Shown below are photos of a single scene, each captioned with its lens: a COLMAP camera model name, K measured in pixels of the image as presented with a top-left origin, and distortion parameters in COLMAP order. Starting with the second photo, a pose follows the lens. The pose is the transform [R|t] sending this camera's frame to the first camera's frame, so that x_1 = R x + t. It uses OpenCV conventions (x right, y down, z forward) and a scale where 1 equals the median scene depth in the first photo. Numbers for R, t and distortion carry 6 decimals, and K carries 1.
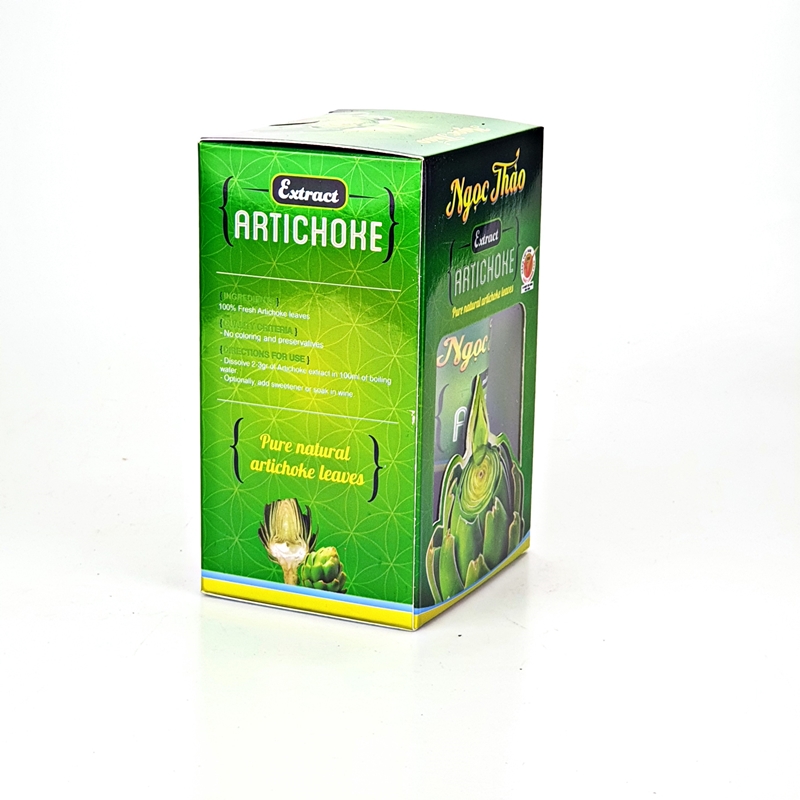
lens RADIAL K [[2175.4, 0, 400.0], [0, 2175.4, 400.0], [0, 0, 1]] dist [-0.108911, -0.006349]
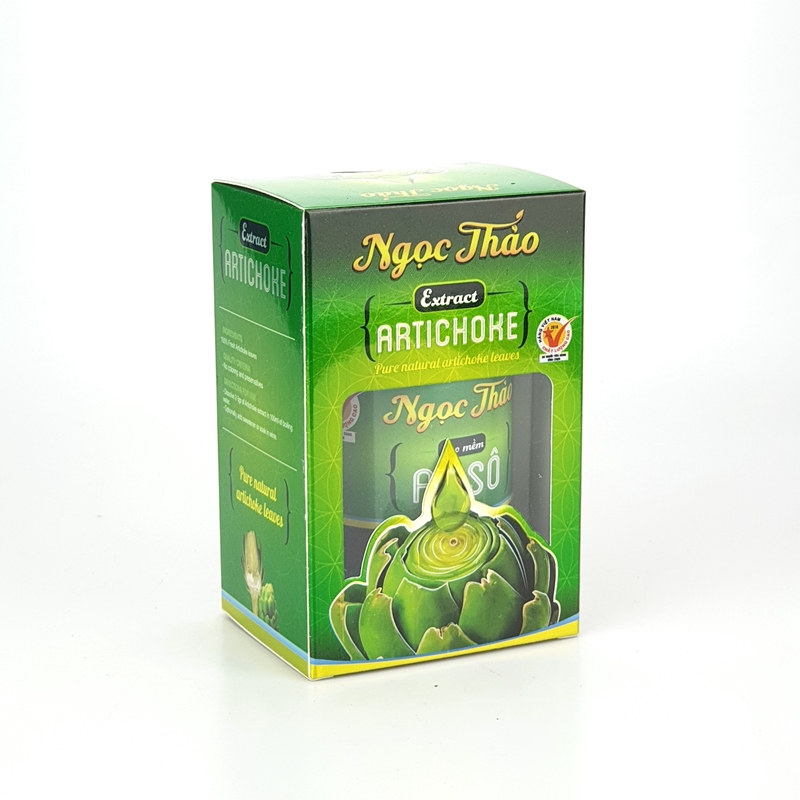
lens RADIAL K [[2175.4, 0, 400.0], [0, 2175.4, 400.0], [0, 0, 1]] dist [-0.108911, -0.006349]
pose [[0.777582, 0.119259, -0.617369, 0.624720], [-0.131684, 0.990962, 0.025570, -0.051335], [0.614838, 0.061415, 0.786258, 0.224272]]
